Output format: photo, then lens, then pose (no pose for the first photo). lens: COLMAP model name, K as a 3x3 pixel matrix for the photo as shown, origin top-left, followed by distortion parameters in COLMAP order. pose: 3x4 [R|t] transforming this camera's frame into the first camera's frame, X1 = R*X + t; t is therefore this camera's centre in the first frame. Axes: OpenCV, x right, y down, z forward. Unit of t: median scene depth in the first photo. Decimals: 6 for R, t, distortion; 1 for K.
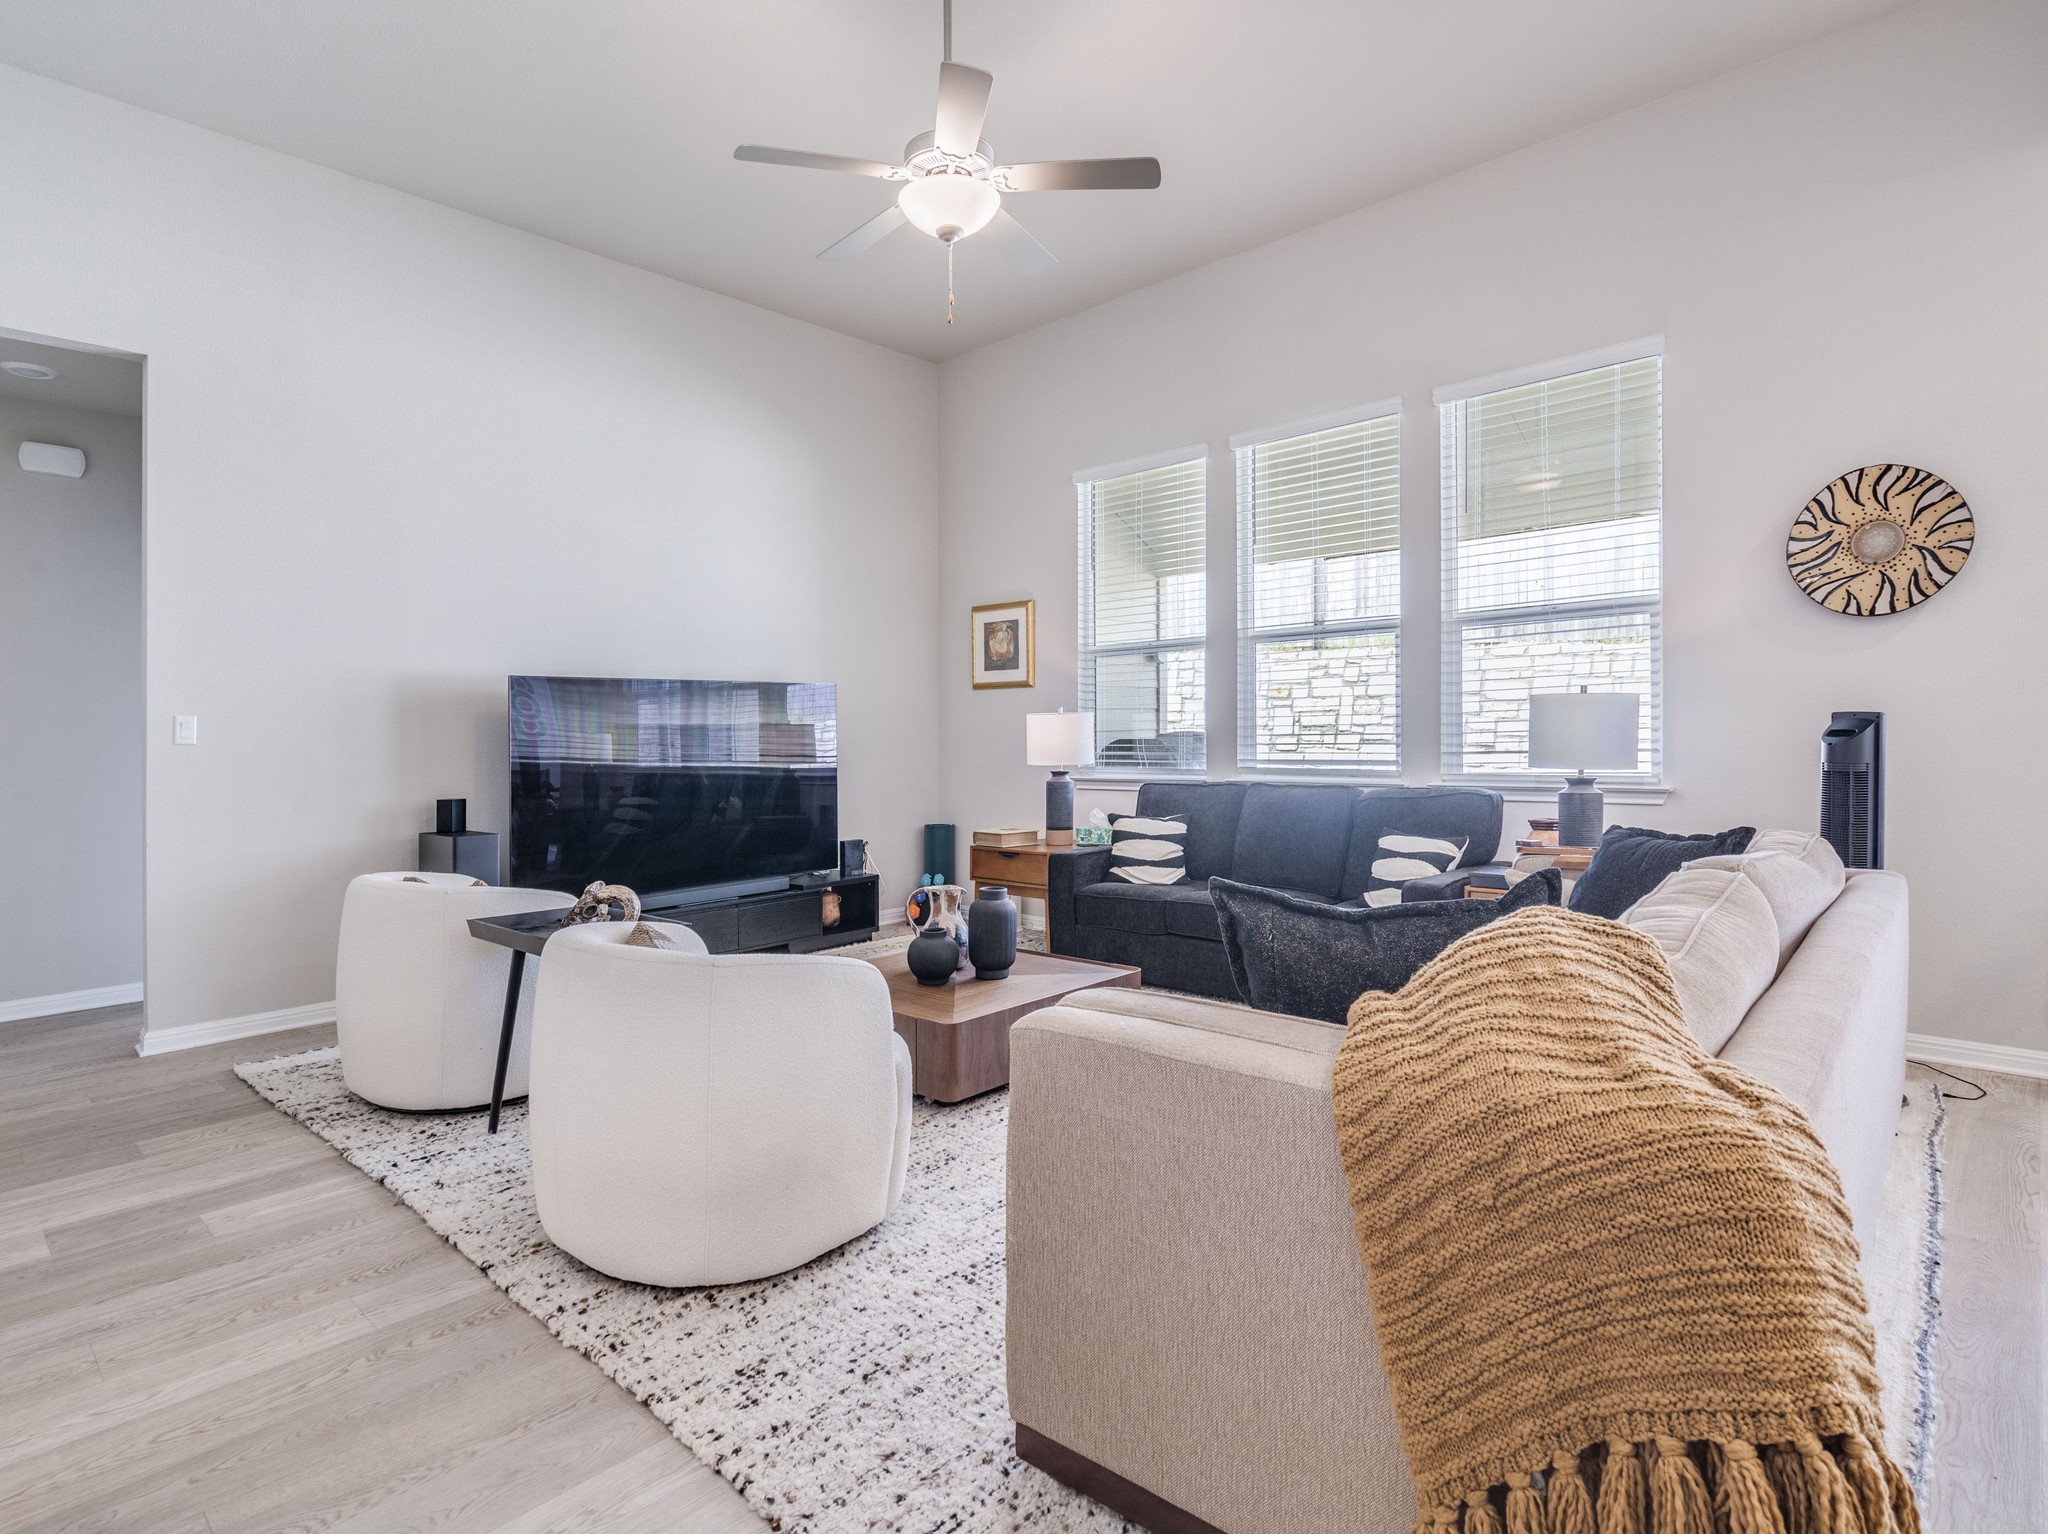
lens RADIAL K [[1055.5, 0, 1031.2], [0, 1055.5, 766.5], [0, 0, 1]] dist [-0.009391, 0.004934]
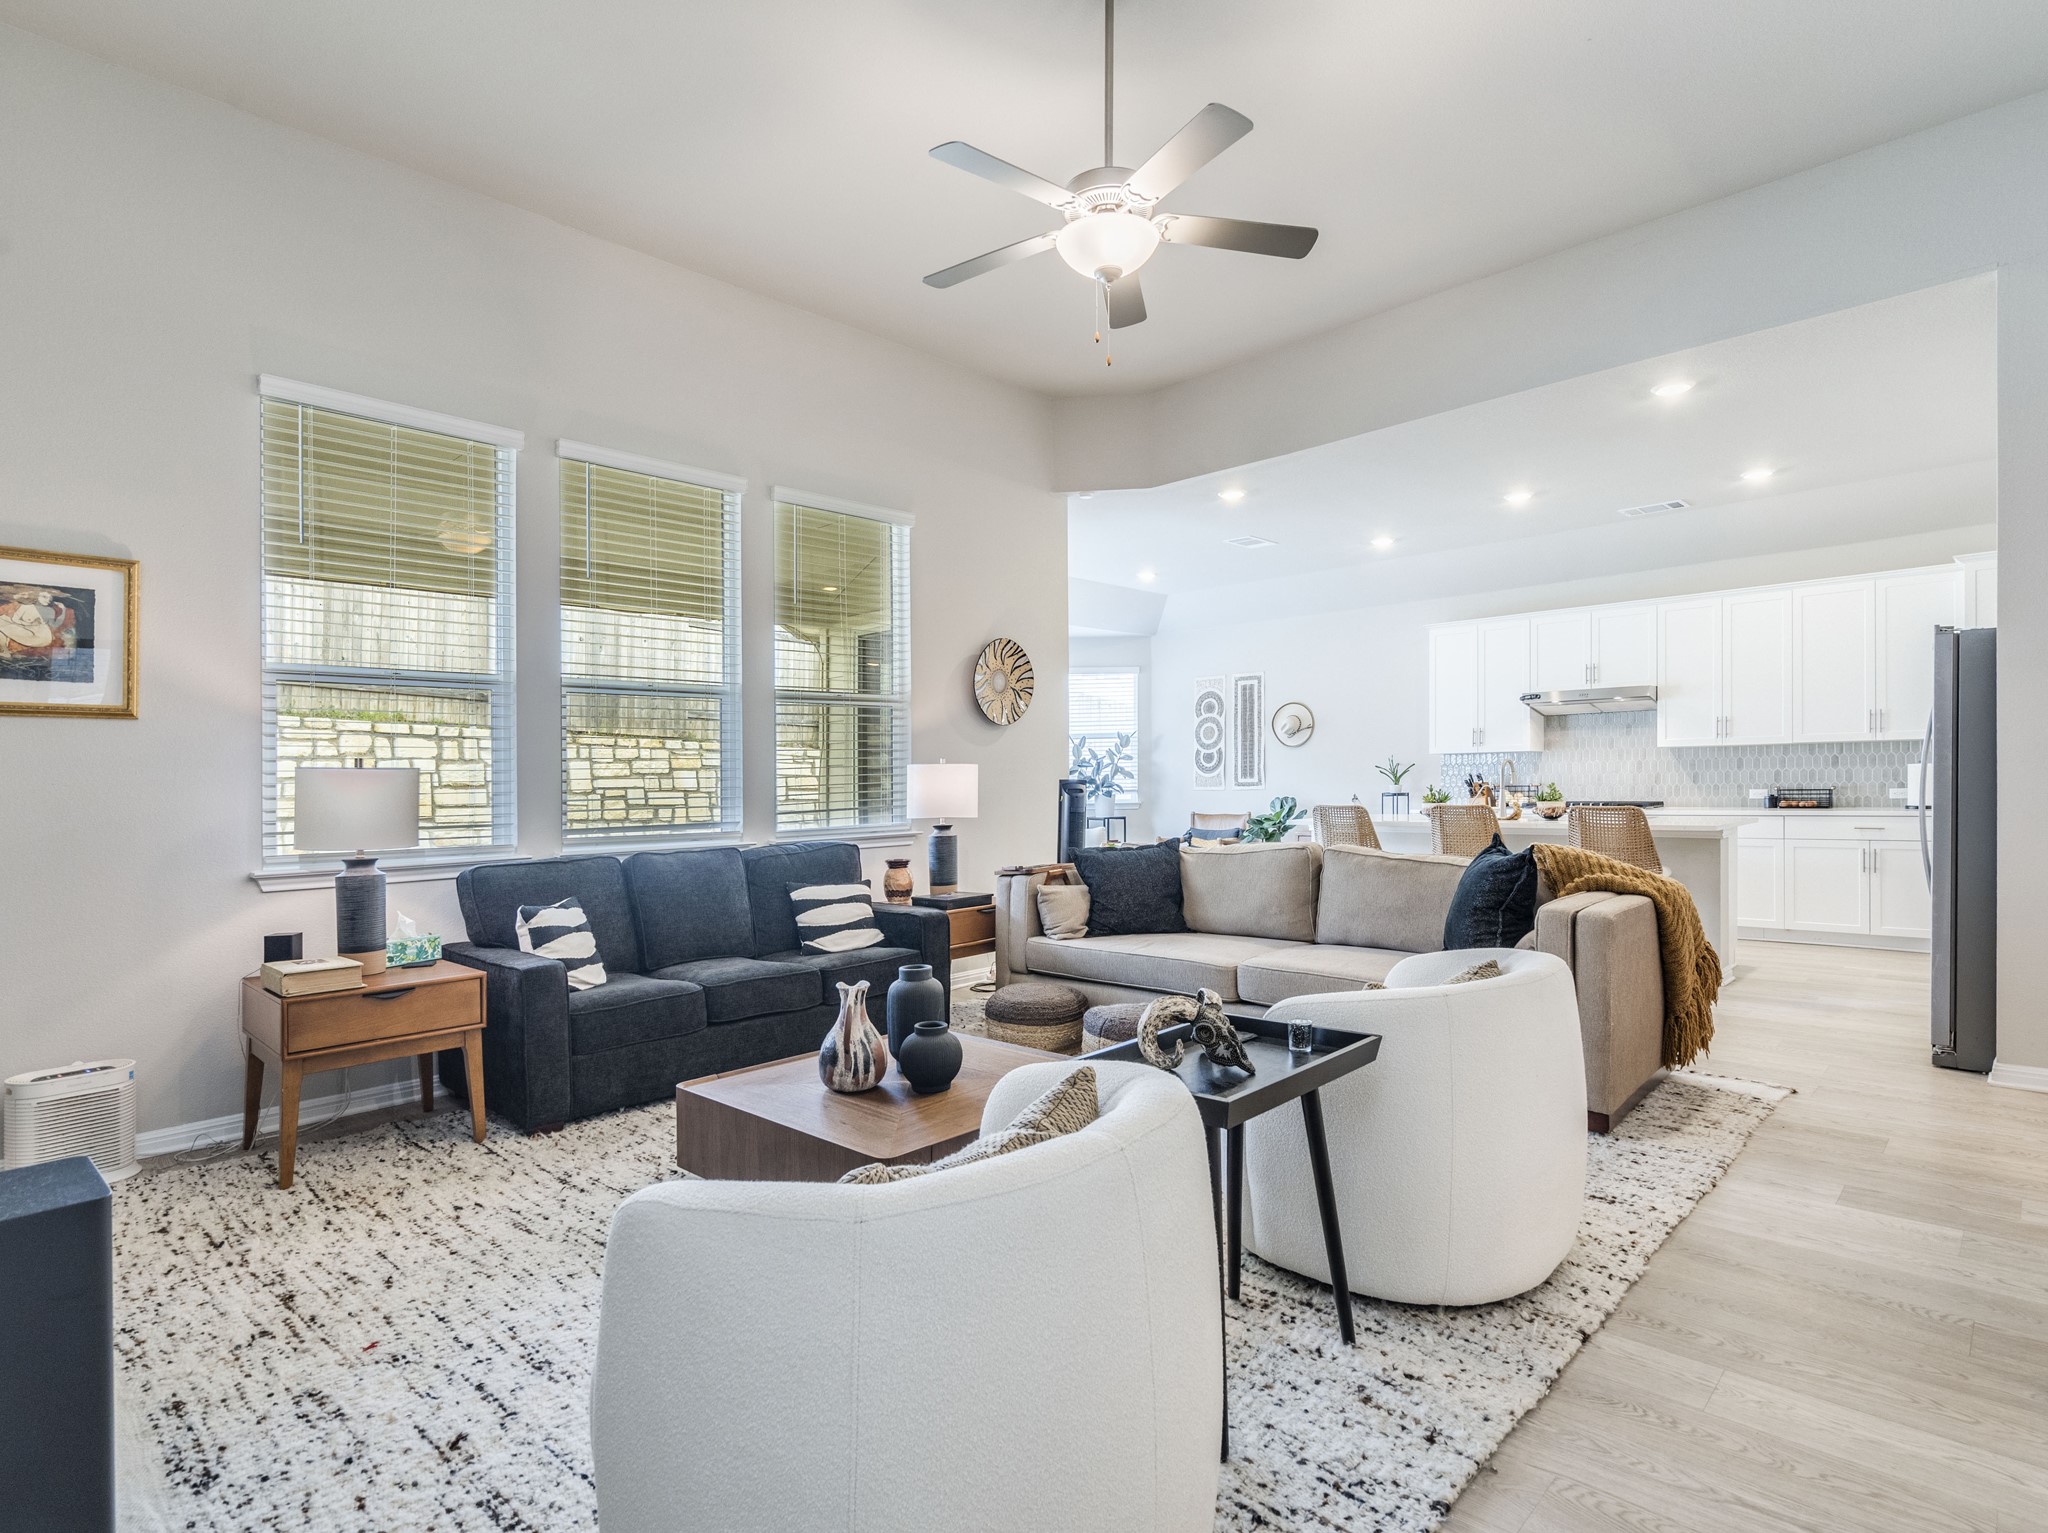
lens RADIAL K [[1055.5, 0, 1029.9], [0, 1055.5, 781.5], [0, 0, 1]] dist [-0.009391, 0.004934]
pose [[0.031129, 0.019652, 0.999322, -0.717731], [0.053942, 0.998317, -0.021313, -0.007773], [-0.998059, 0.054569, 0.030016, 0.700548]]
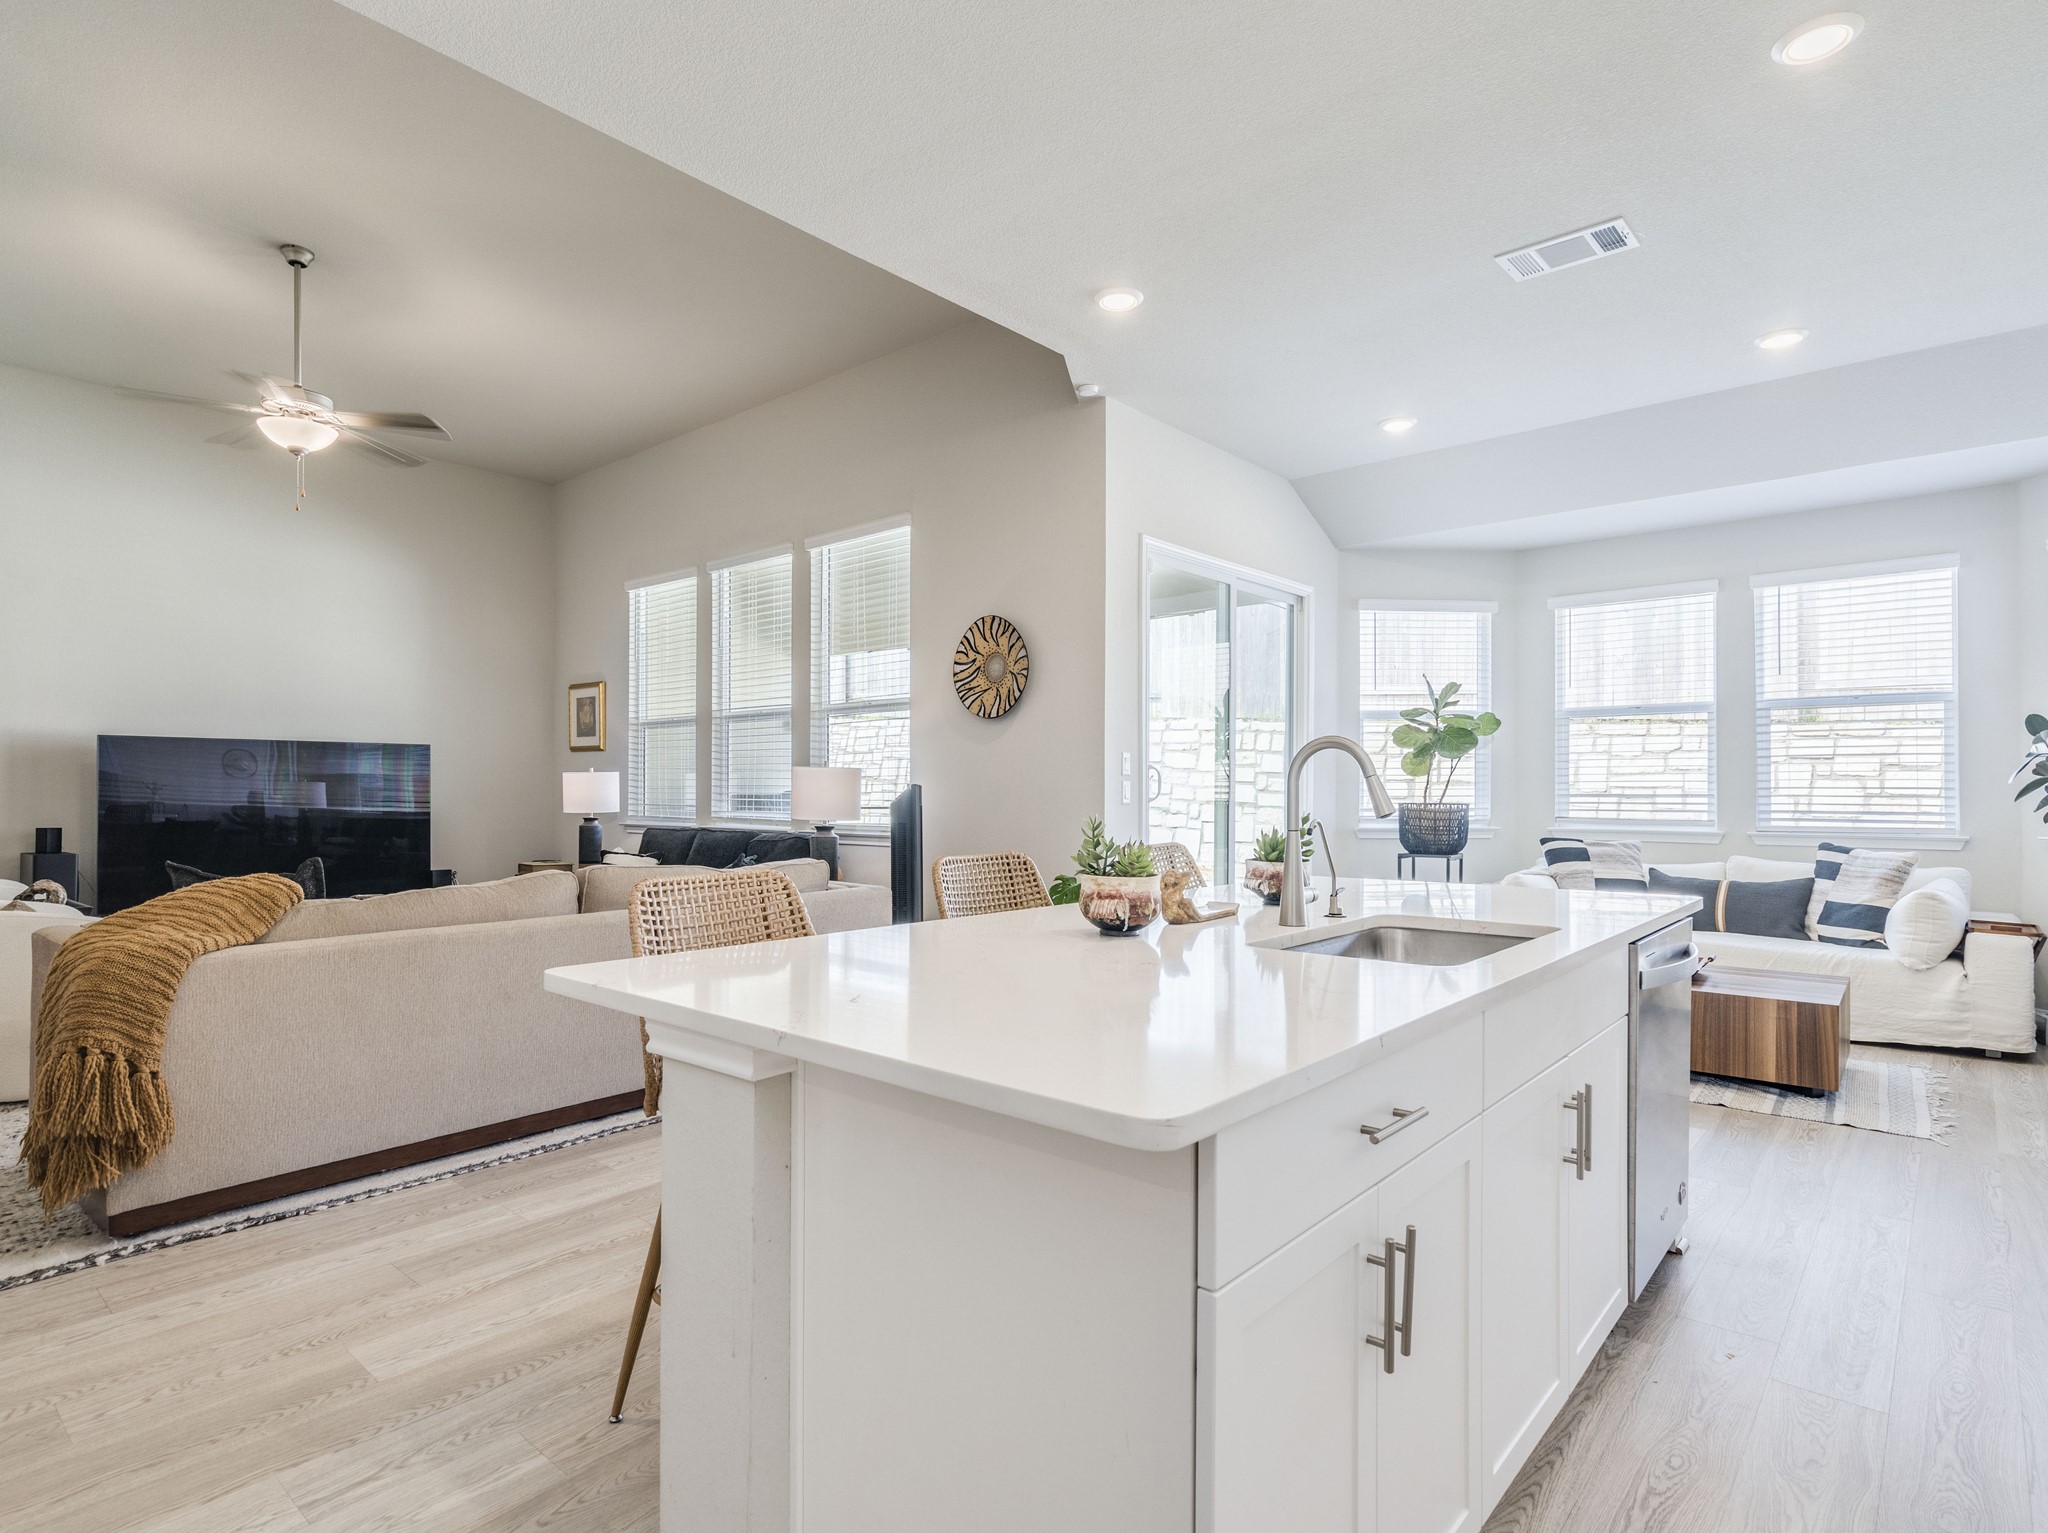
lens RADIAL K [[1055.5, 0, 1019.6], [0, 1055.5, 772.6], [0, 0, 1]] dist [-0.009391, 0.004934]
pose [[0.998985, 0.021563, 0.039550, 0.600299], [-0.019601, 0.998590, -0.049330, 0.003270], [-0.040558, 0.048505, 0.997999, -0.352936]]
